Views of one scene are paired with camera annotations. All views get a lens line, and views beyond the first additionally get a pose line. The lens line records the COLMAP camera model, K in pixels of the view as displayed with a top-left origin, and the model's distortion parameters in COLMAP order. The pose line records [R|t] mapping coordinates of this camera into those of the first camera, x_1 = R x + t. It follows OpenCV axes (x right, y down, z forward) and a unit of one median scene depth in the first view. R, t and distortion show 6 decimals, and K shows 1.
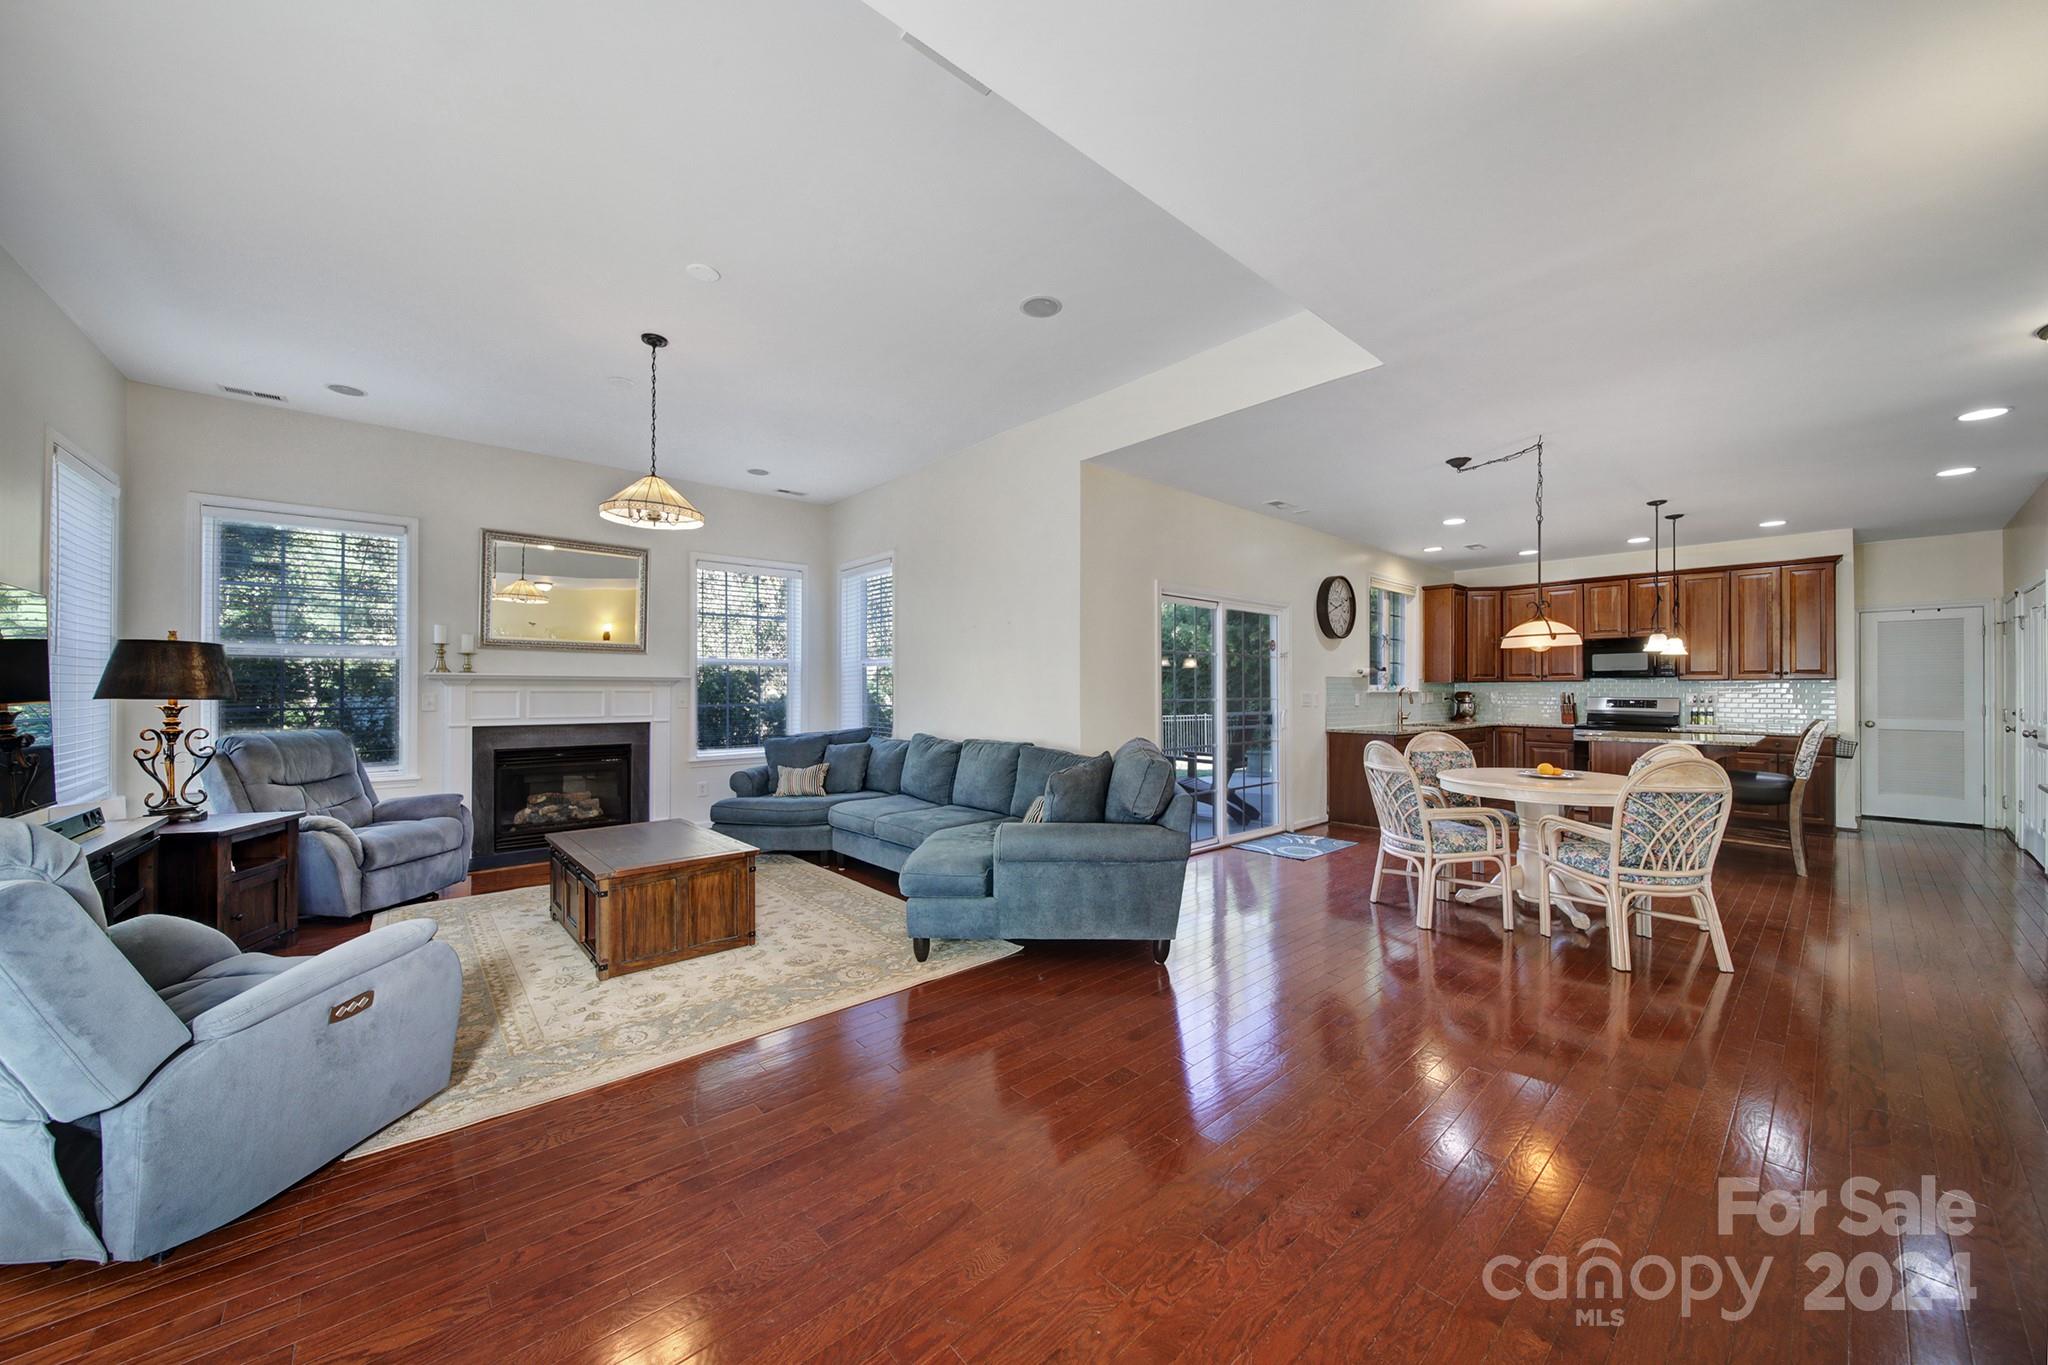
lens RADIAL K [[724.1, 0, 1027.8], [0, 724.1, 678.6], [0, 0, 1]] dist [-0.000655, -0.000373]
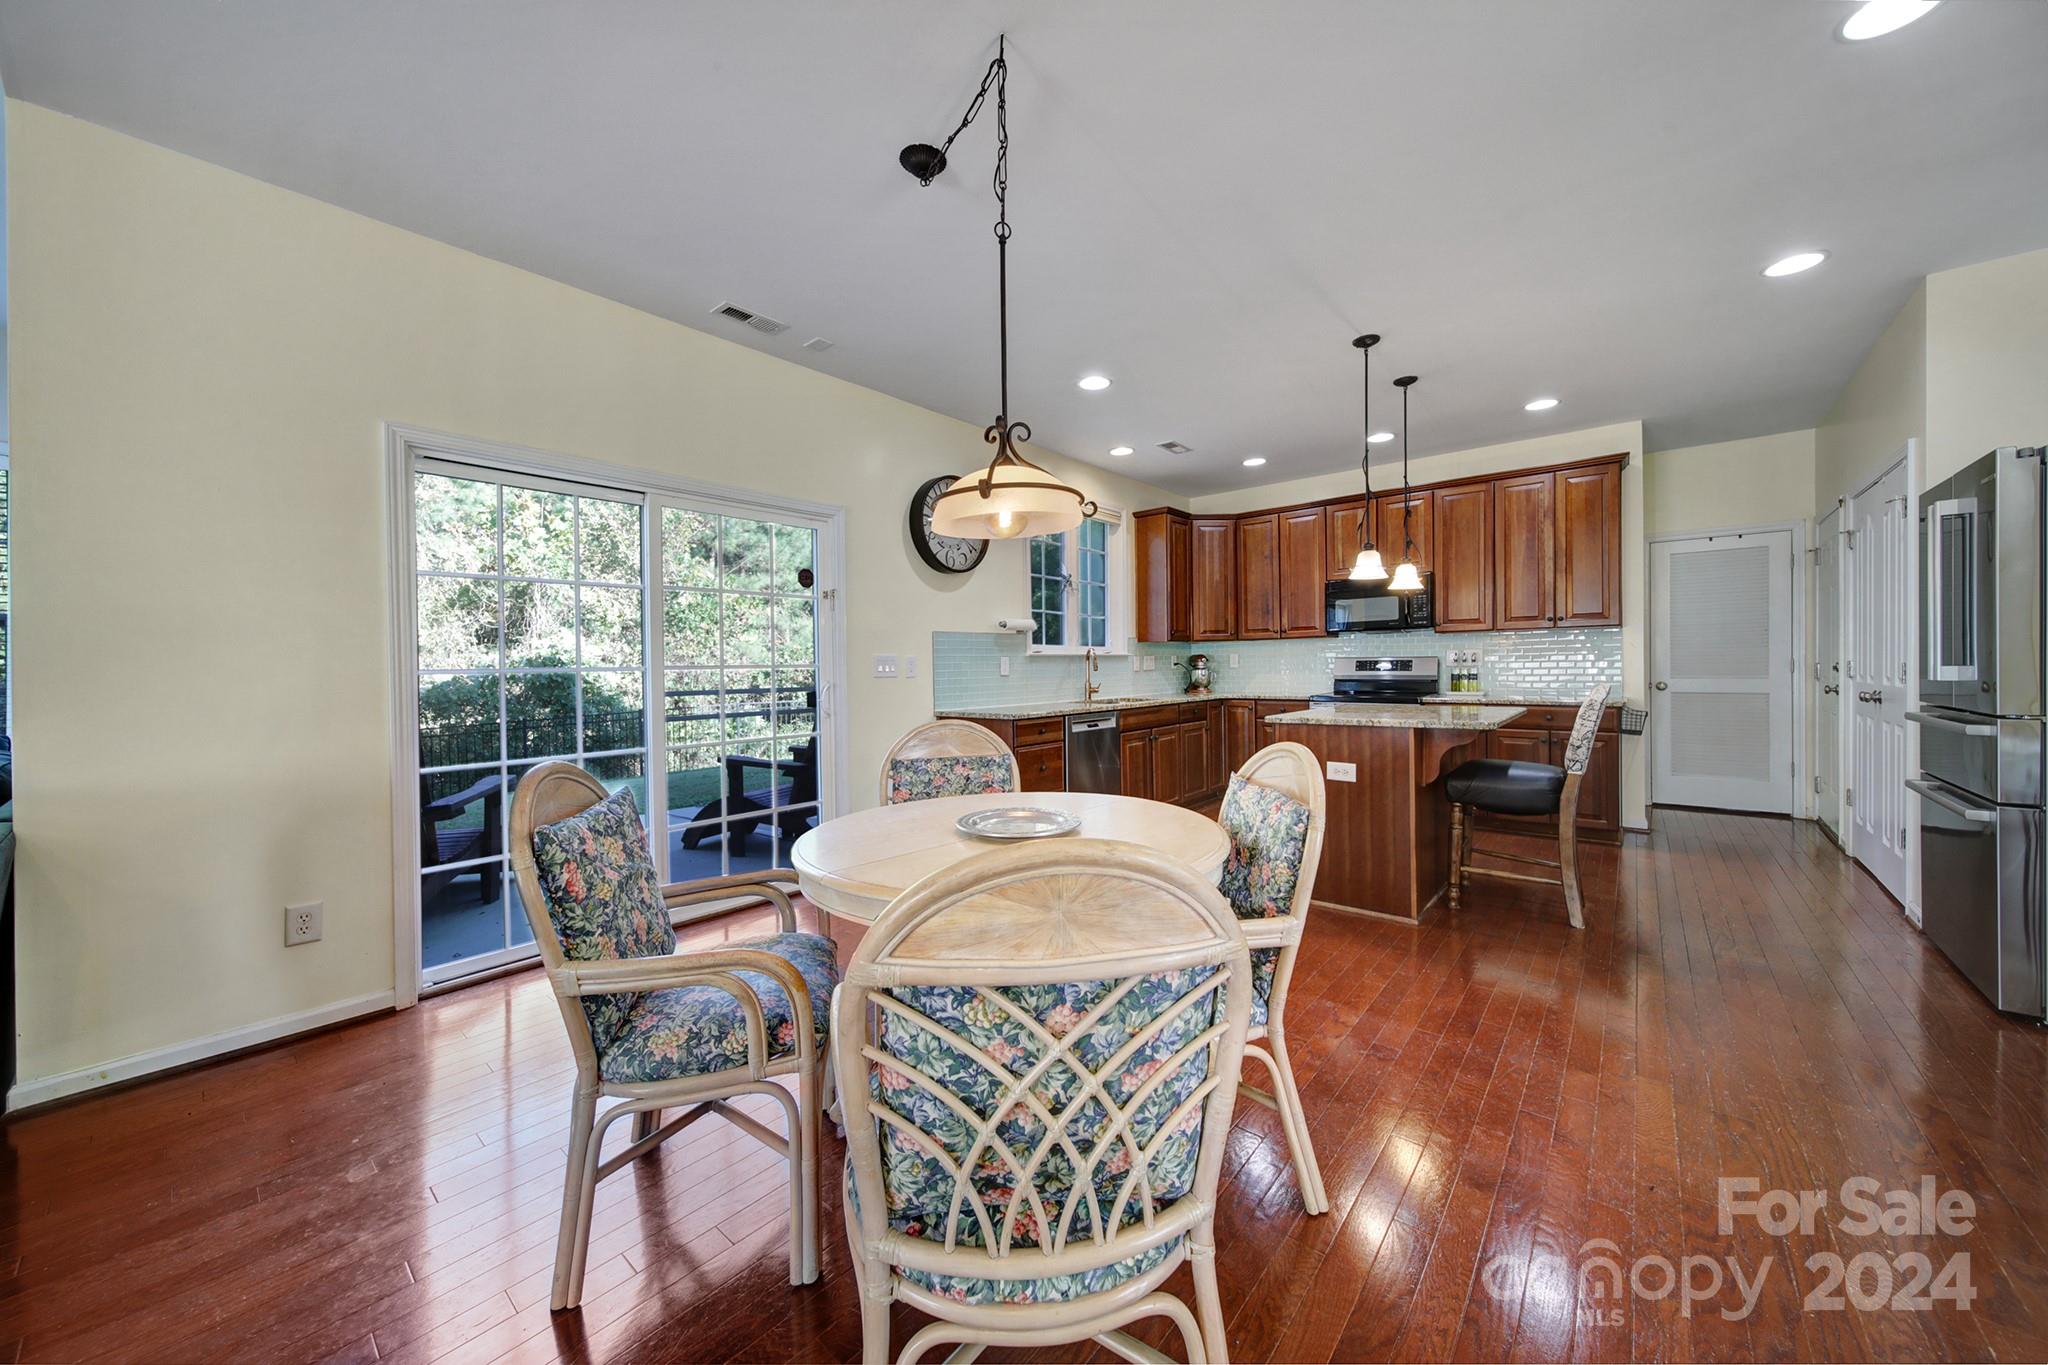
lens RADIAL K [[719.8, 0, 1016.6], [0, 719.8, 664.3], [0, 0, 1]] dist [0.000538, 0.000079]
pose [[0.991030, -0.017129, 0.132534, 0.411996], [0.015172, 0.999761, 0.015755, 0.018377], [-0.132772, -0.013603, 0.991053, 0.356783]]
